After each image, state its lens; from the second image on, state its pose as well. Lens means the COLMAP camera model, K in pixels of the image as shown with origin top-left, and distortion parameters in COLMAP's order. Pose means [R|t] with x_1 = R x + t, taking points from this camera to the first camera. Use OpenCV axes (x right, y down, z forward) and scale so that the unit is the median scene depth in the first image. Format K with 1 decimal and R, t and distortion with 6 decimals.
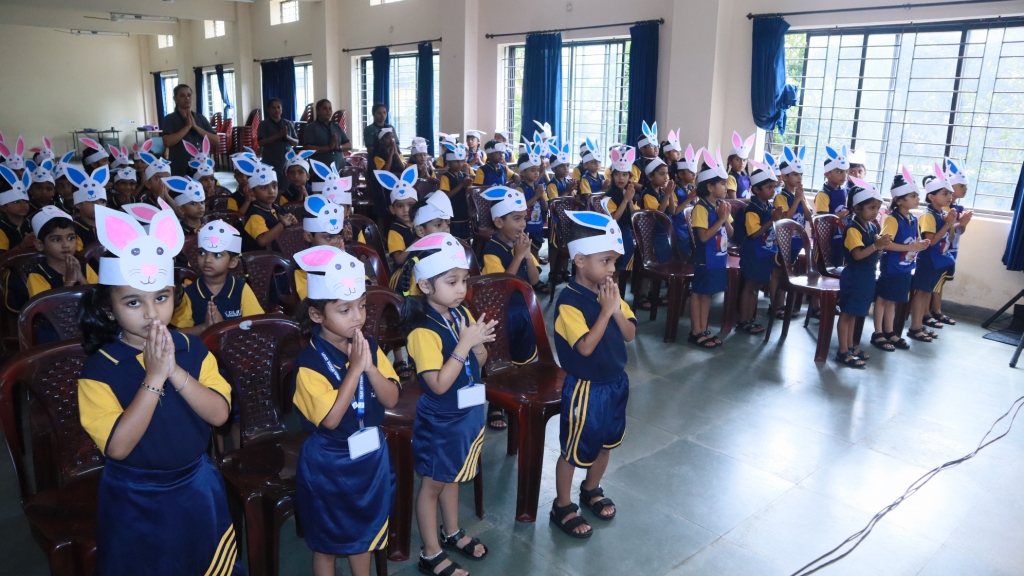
lens RADIAL K [[697.7, 0, 512.0], [0, 697.7, 288.0], [0, 0, 1]] dist [0.002640, -0.000139]
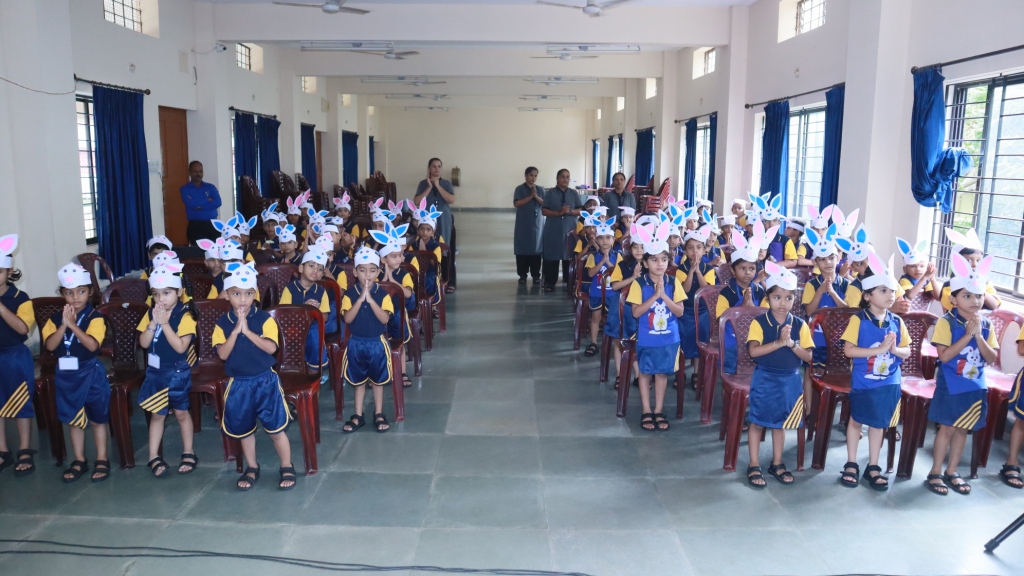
lens RADIAL K [[697.7, 0, 512.0], [0, 697.7, 288.0], [0, 0, 1]] dist [0.002640, -0.000139]
pose [[0.754370, 0.100054, -0.648779, 0.553224], [-0.164468, 0.985602, -0.039238, -0.026592], [0.635512, 0.136303, 0.759964, 0.108509]]
